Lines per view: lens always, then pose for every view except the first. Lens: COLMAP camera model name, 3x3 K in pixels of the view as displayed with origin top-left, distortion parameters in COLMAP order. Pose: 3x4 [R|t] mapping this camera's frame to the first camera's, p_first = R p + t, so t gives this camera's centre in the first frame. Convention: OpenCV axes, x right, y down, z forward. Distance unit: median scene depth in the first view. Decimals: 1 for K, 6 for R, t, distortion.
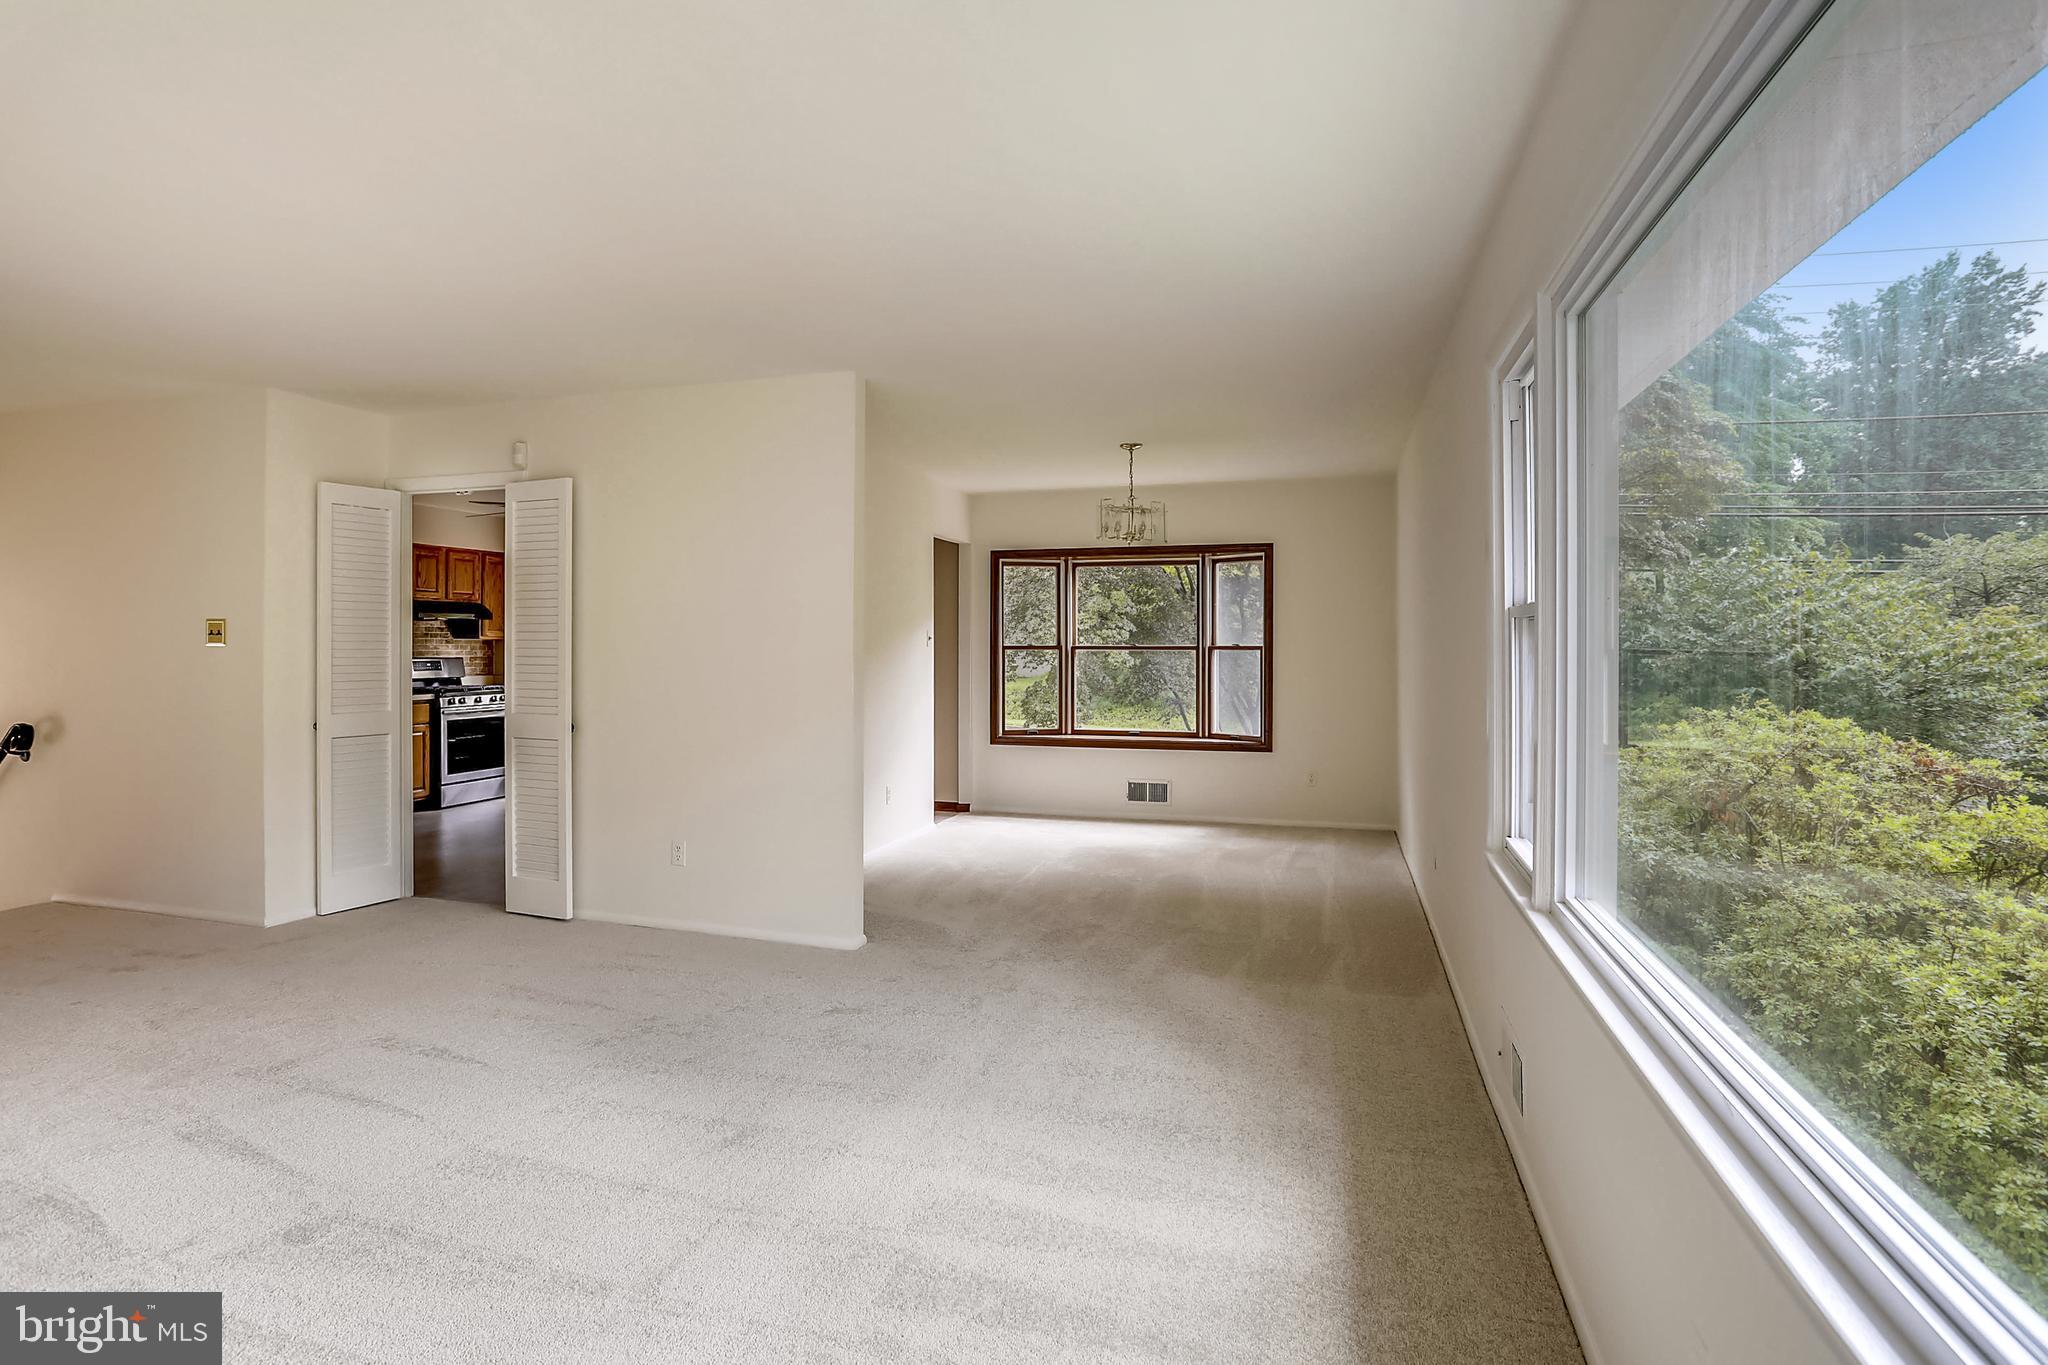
lens RADIAL K [[1040.5, 0, 981.1], [0, 1040.5, 635.8], [0, 0, 1]] dist [-0.038653, 0.000229]
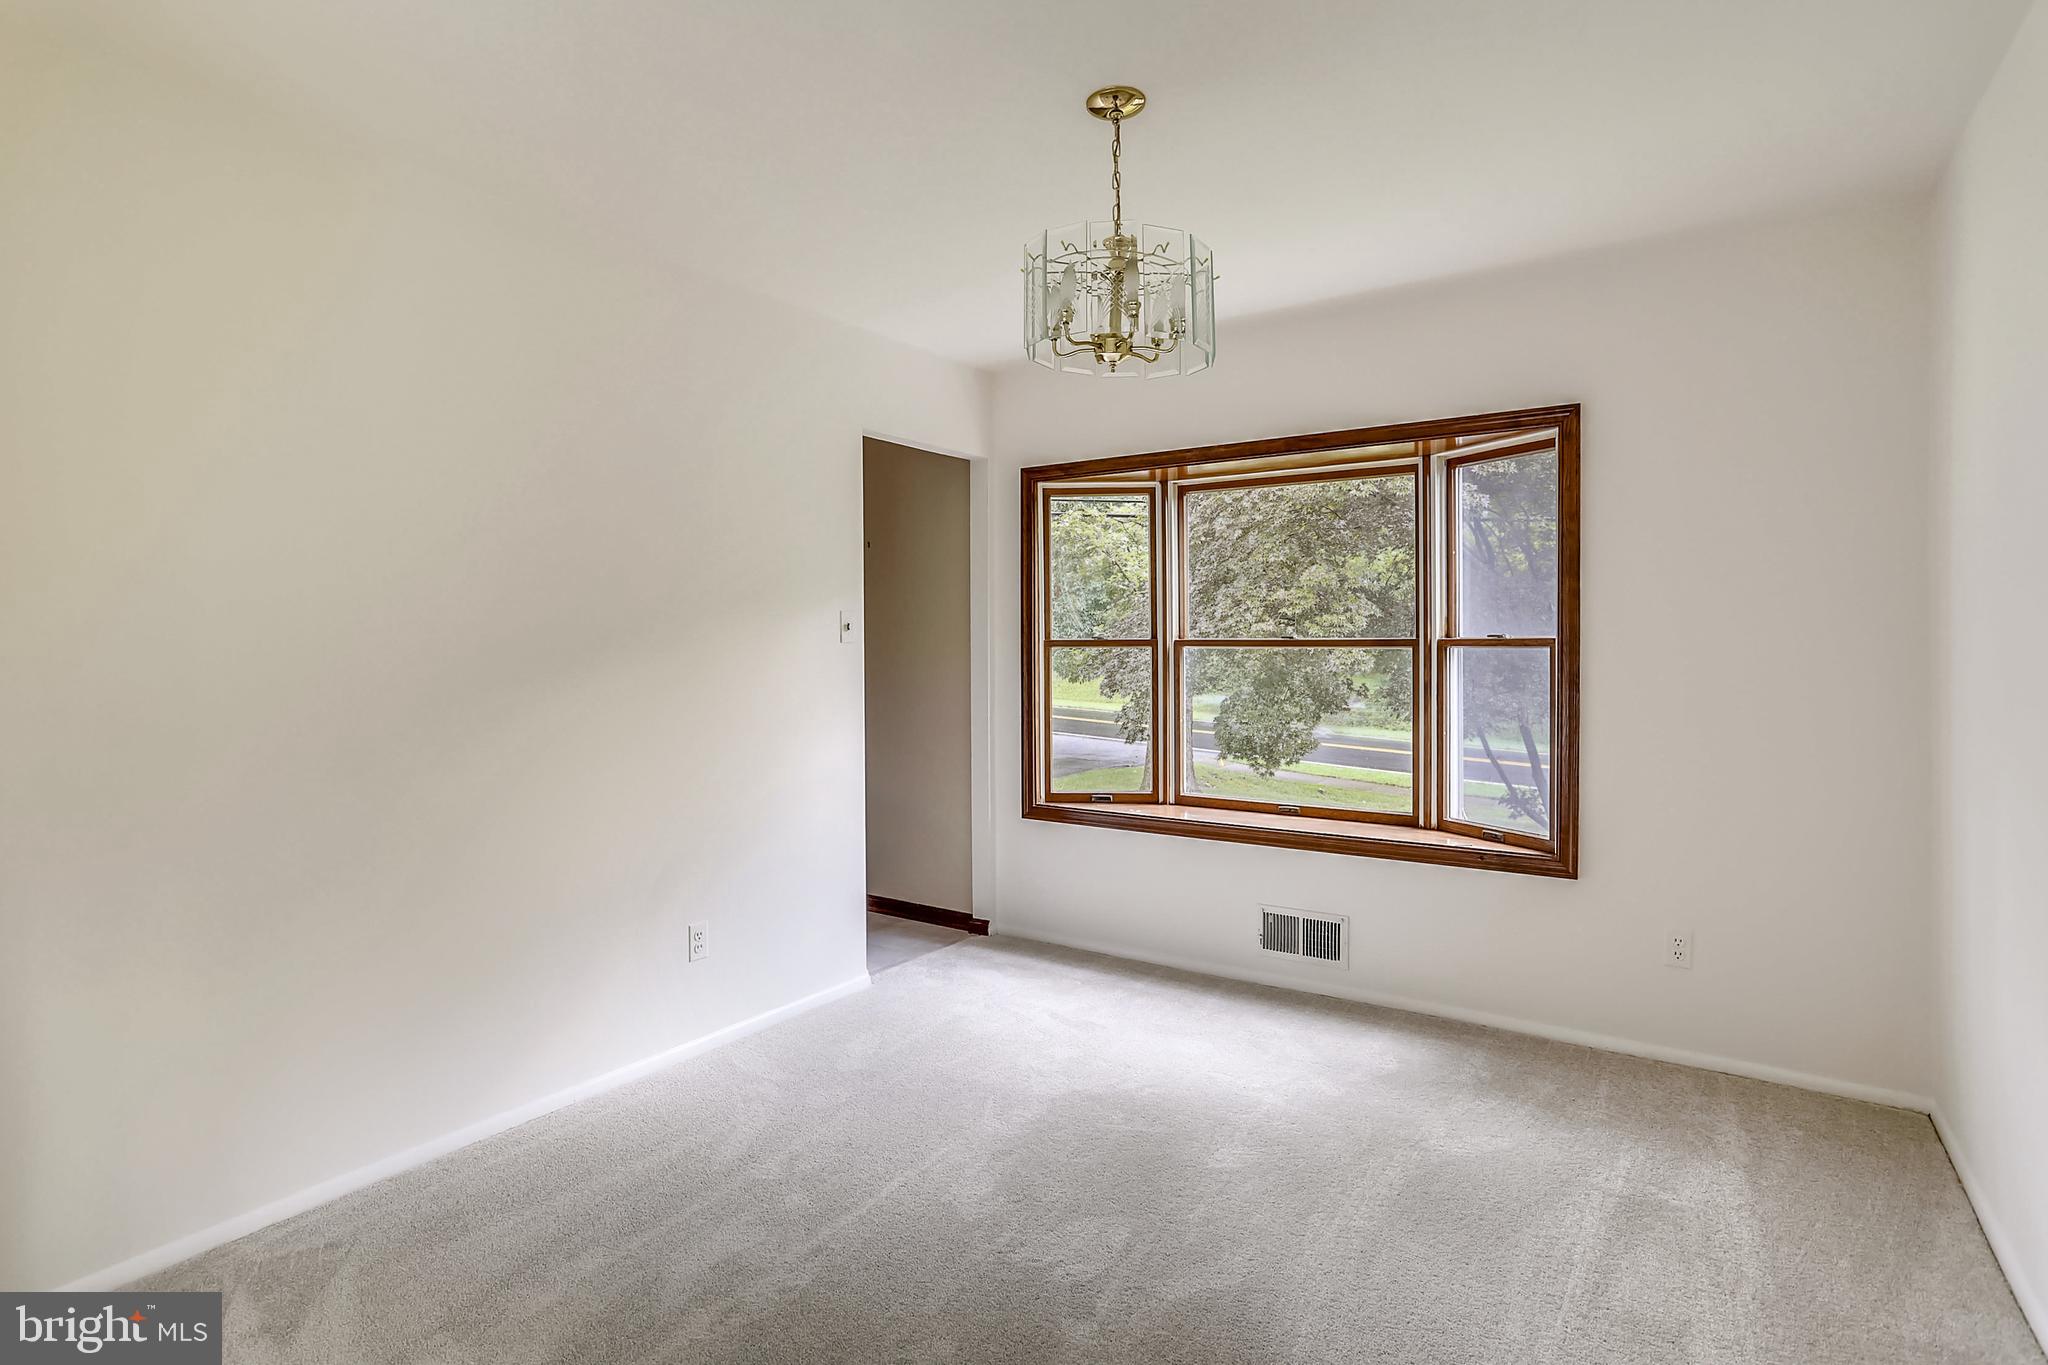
lens RADIAL K [[1040.5, 0, 981.1], [0, 1040.5, 635.8], [0, 0, 1]] dist [-0.038653, 0.000229]
pose [[0.956431, -0.005227, -0.291912, 0.154679], [0.006562, 0.999972, 0.003594, 0.005368], [0.291886, -0.005352, 0.956438, 0.475746]]
